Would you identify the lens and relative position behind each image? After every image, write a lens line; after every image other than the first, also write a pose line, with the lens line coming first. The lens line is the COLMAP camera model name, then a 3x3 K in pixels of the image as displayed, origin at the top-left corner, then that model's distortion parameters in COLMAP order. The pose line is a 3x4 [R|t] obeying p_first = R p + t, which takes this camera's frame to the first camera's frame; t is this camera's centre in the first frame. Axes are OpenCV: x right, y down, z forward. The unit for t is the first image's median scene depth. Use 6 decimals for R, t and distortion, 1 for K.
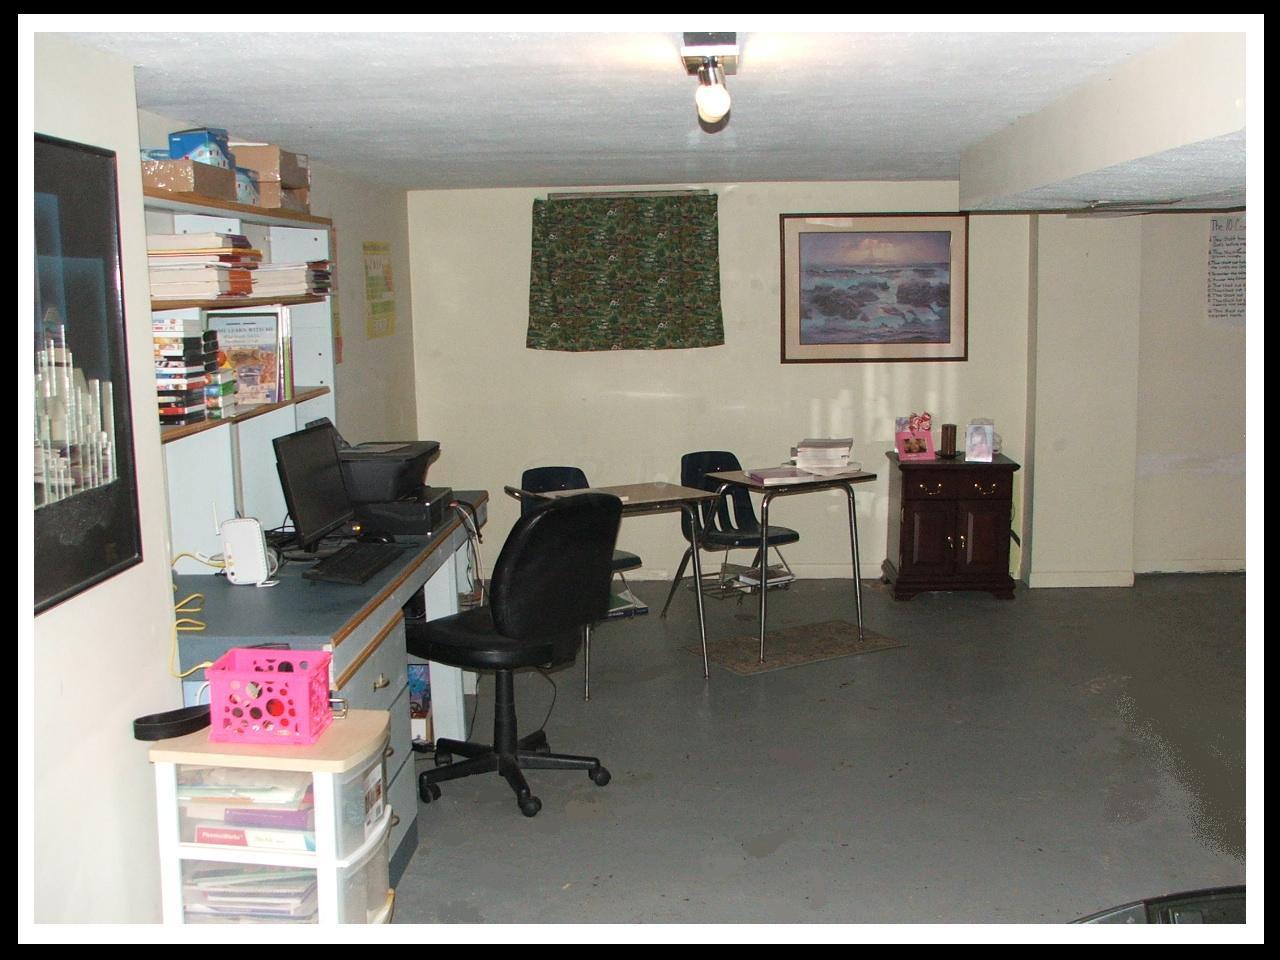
lens RADIAL K [[1416.3, 0, 643.4], [0, 1416.3, 504.8], [0, 0, 1]] dist [-0.165068, 0.161438]
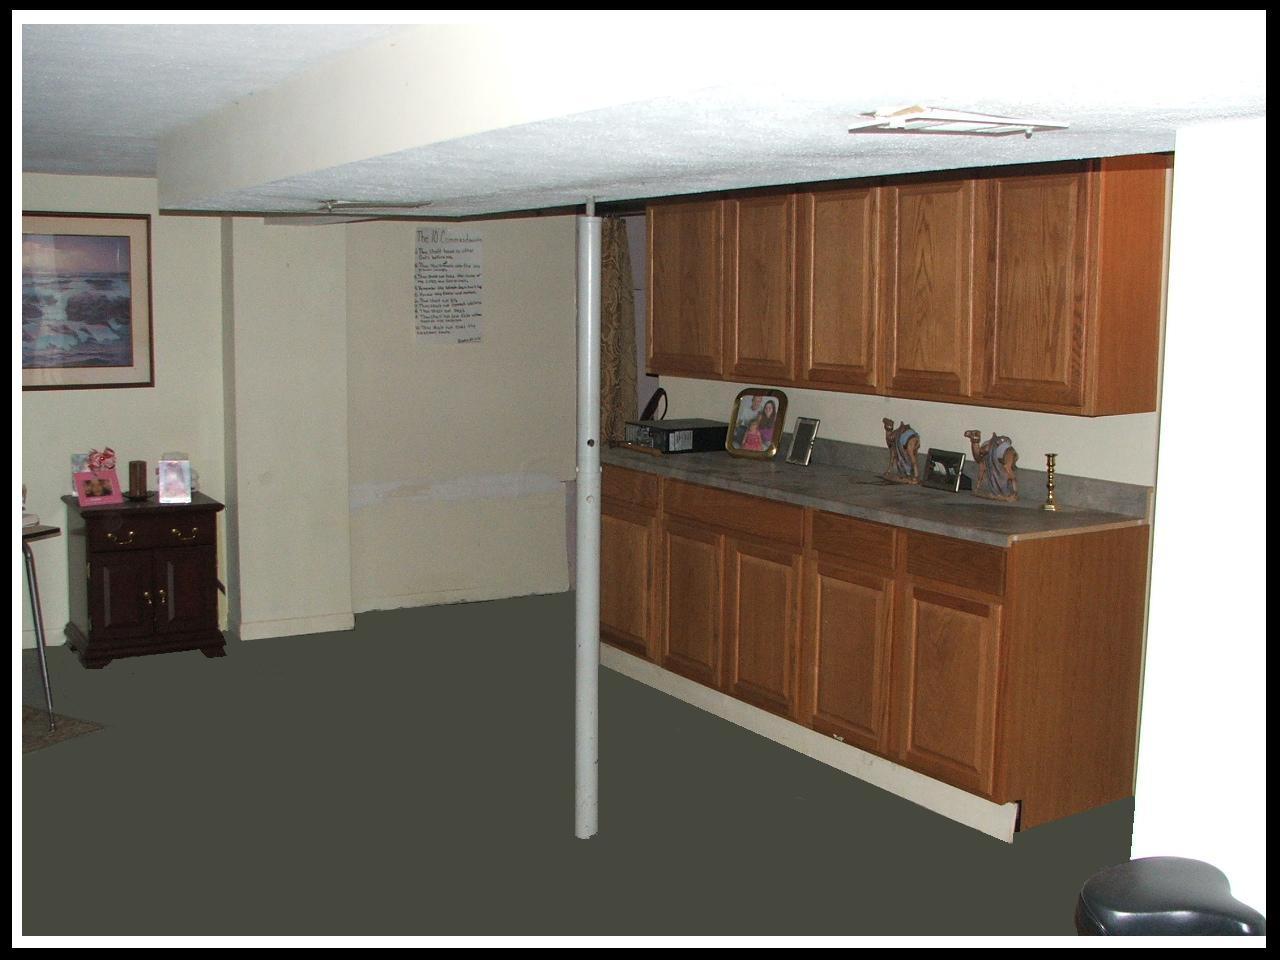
lens RADIAL K [[1416.3, 0, 643.4], [0, 1416.3, 504.8], [0, 0, 1]] dist [-0.165068, 0.161438]
pose [[0.826965, -0.055214, 0.559536, -0.003391], [0.060798, 0.998113, 0.008635, -0.018949], [-0.558956, 0.026877, 0.828761, 0.123106]]
